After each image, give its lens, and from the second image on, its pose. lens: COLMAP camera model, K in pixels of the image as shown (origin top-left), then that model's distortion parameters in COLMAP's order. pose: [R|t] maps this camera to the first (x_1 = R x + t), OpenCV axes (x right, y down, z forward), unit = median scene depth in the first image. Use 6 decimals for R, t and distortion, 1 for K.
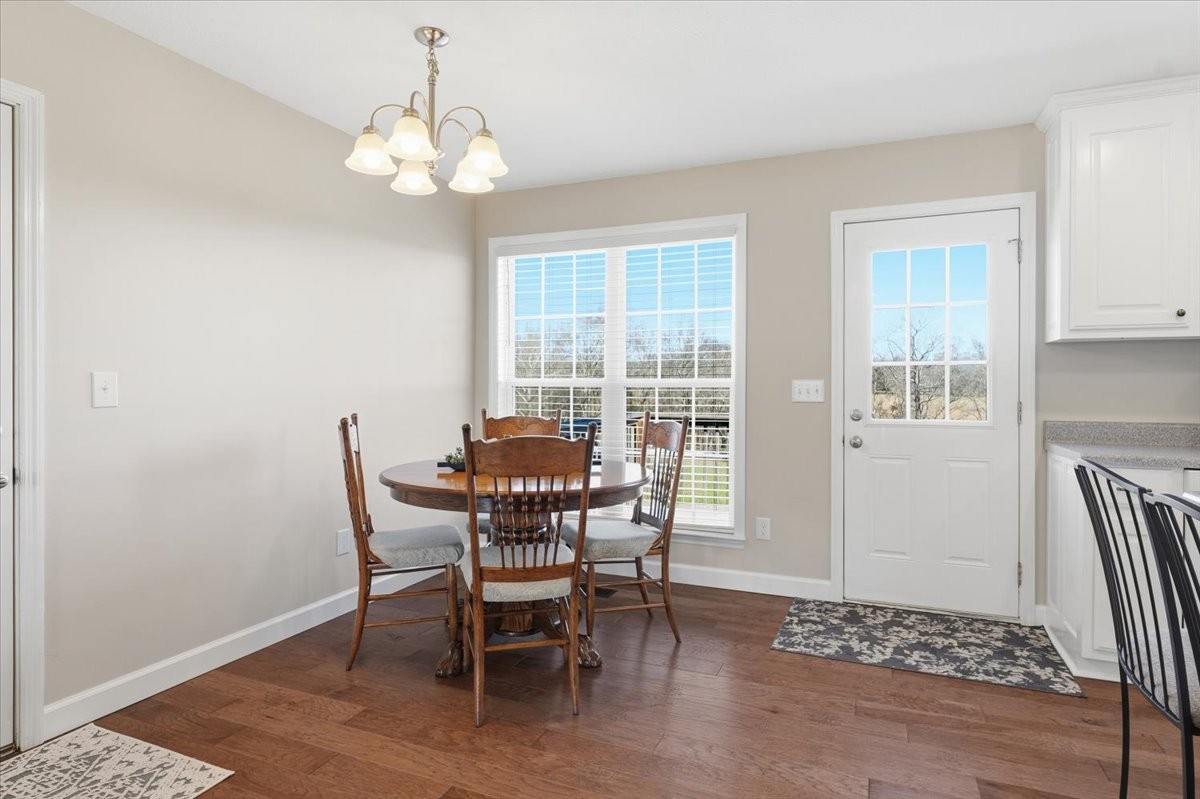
lens RADIAL K [[649.6, 0, 603.6], [0, 649.6, 388.9], [0, 0, 1]] dist [-0.003548, -0.000452]
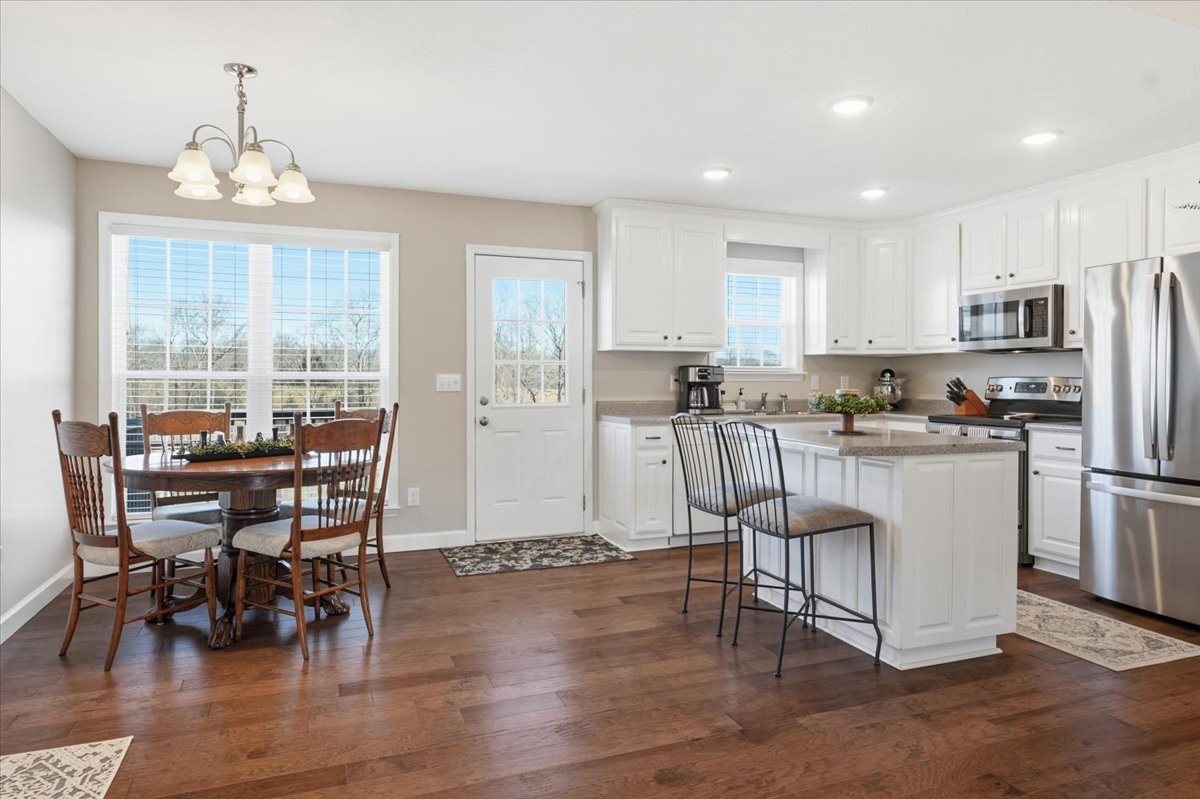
lens RADIAL K [[736.2, 0, 604.2], [0, 736.2, 379.5], [0, 0, 1]] dist [-0.009928, -0.000893]
pose [[0.714385, -0.002114, 0.699750, -0.550846], [0.003316, 0.999994, -0.000364, -0.002077], [-0.699745, 0.002581, 0.714388, -0.274072]]
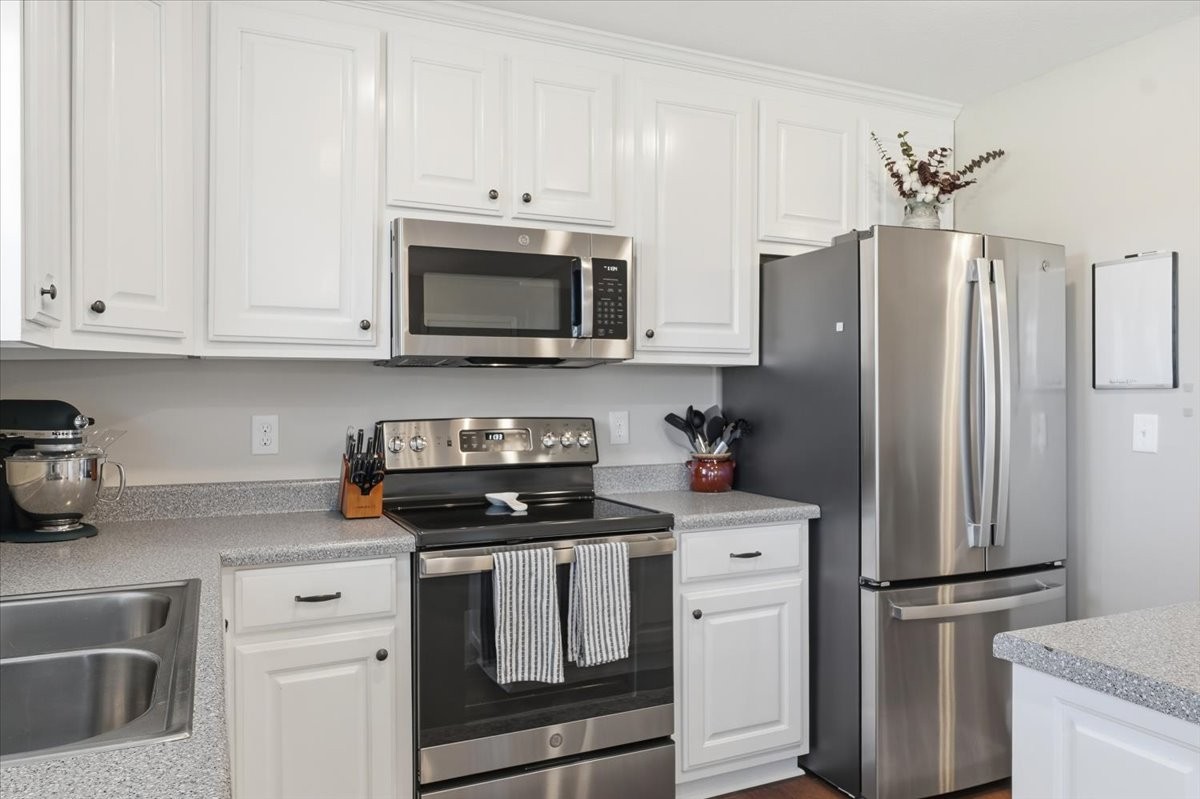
lens RADIAL K [[815.3, 0, 596.0], [0, 815.3, 401.7], [0, 0, 1]] dist [-0.002927, 0.005471]
pose [[-0.740122, -0.006570, 0.672441, 0.633089], [0.005711, 0.999855, 0.016055, -0.037094], [-0.672449, 0.015723, -0.739977, 0.833100]]
